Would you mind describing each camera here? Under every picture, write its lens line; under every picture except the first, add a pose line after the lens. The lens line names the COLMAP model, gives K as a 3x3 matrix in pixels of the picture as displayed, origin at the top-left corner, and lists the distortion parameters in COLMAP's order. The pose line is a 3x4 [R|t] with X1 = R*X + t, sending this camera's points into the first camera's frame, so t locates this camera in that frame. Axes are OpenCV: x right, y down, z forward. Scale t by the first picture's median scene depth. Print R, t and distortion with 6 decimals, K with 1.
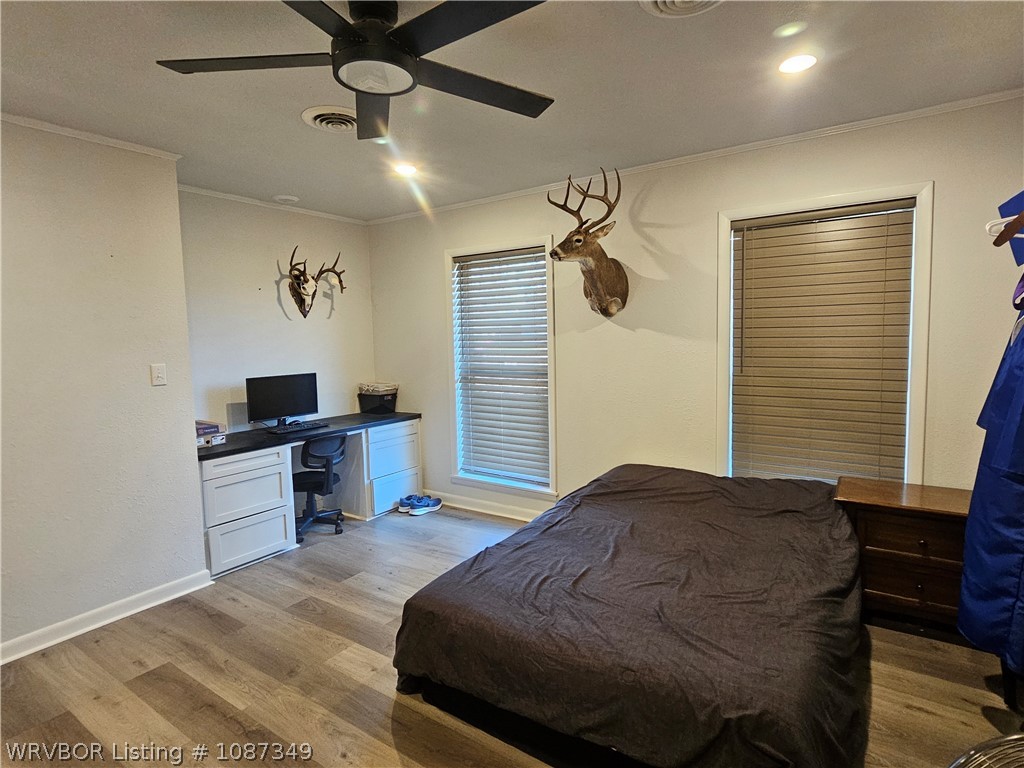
lens RADIAL K [[536.1, 0, 518.4], [0, 536.1, 379.9], [0, 0, 1]] dist [-0.002565, 0.000589]
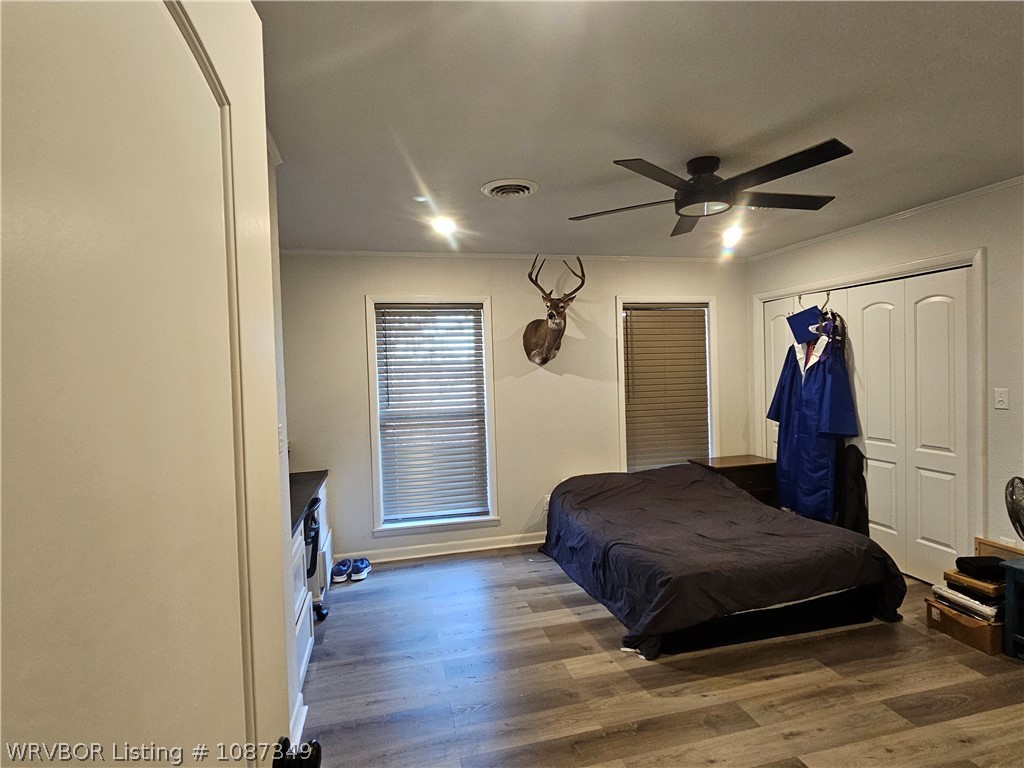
lens RADIAL K [[536.1, 0, 518.4], [0, 536.1, 379.9], [0, 0, 1]] dist [-0.002565, 0.000589]
pose [[0.674421, -0.026076, 0.737886, -0.790828], [0.079249, 0.996159, -0.037230, -0.038397], [-0.734082, 0.083585, 0.673897, 0.180045]]
